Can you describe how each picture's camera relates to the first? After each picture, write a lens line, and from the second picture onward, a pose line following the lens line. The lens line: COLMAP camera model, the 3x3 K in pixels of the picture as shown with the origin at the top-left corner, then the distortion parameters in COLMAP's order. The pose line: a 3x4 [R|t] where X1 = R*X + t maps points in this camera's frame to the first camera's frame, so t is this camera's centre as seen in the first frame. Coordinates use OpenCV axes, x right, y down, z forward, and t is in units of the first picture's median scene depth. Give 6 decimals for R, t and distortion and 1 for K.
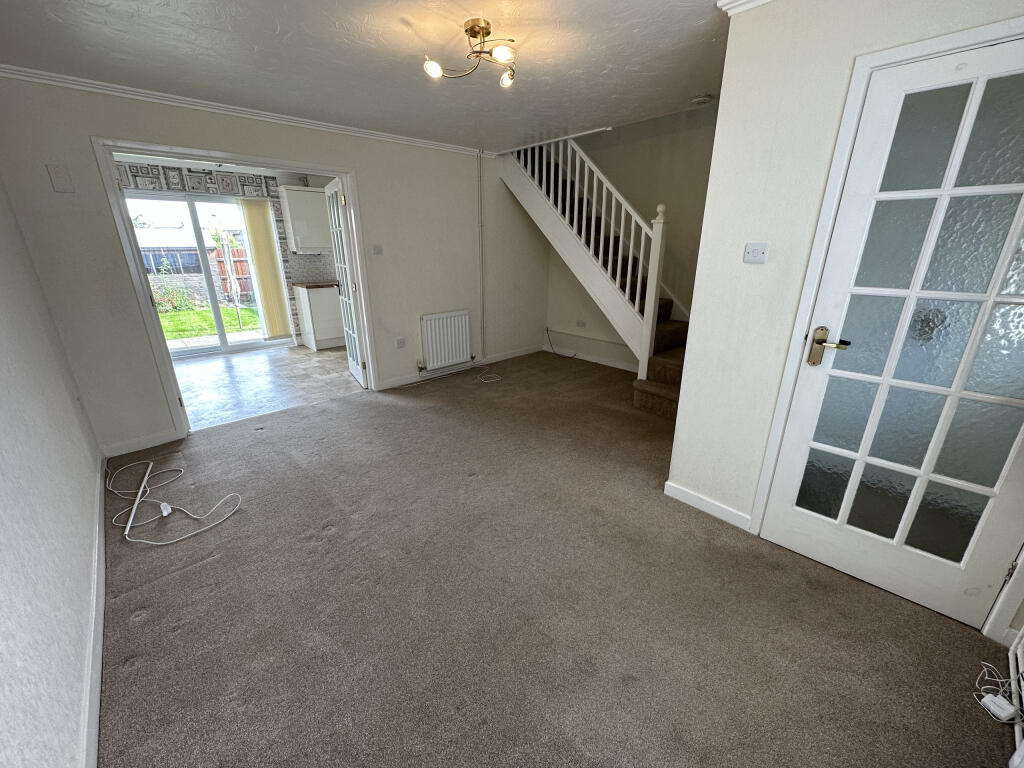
lens RADIAL K [[406.7, 0, 512.0], [0, 406.7, 384.0], [0, 0, 1]] dist [-0.000825, -0.000190]
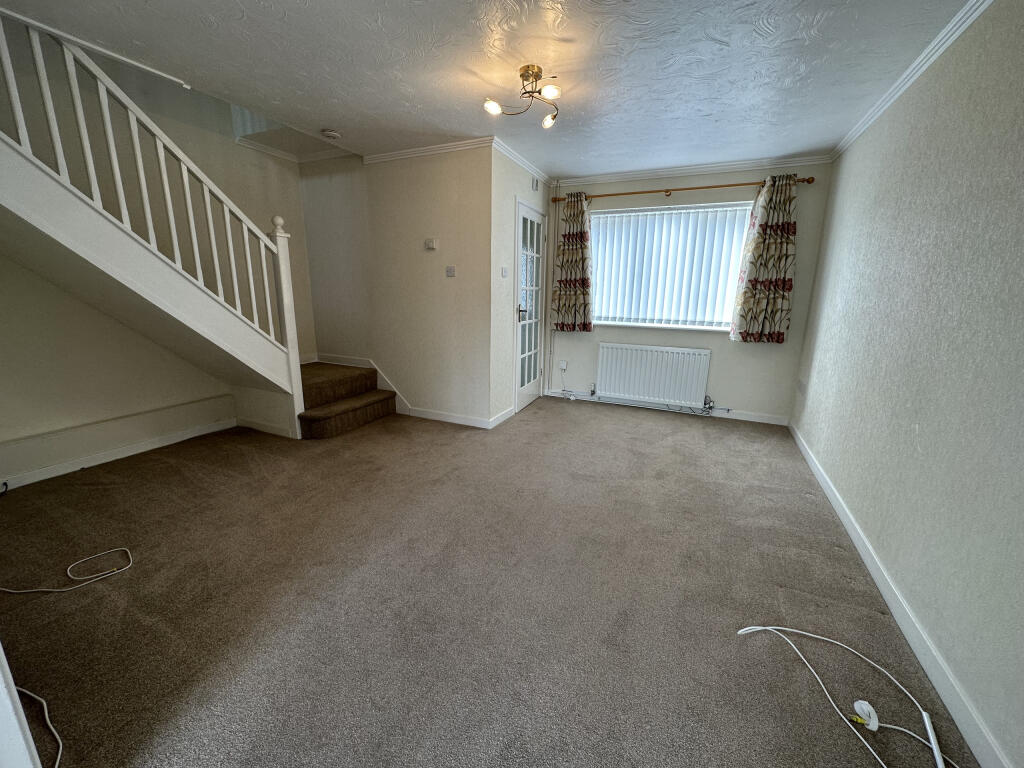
lens RADIAL K [[406.7, 0, 512.0], [0, 406.7, 384.0], [0, 0, 1]] dist [-0.000825, -0.000190]
pose [[-0.378207, -0.205793, 0.902557, -0.705499], [0.285668, 0.901448, 0.325246, -0.250365], [-0.880542, 0.380842, -0.282145, 0.930462]]
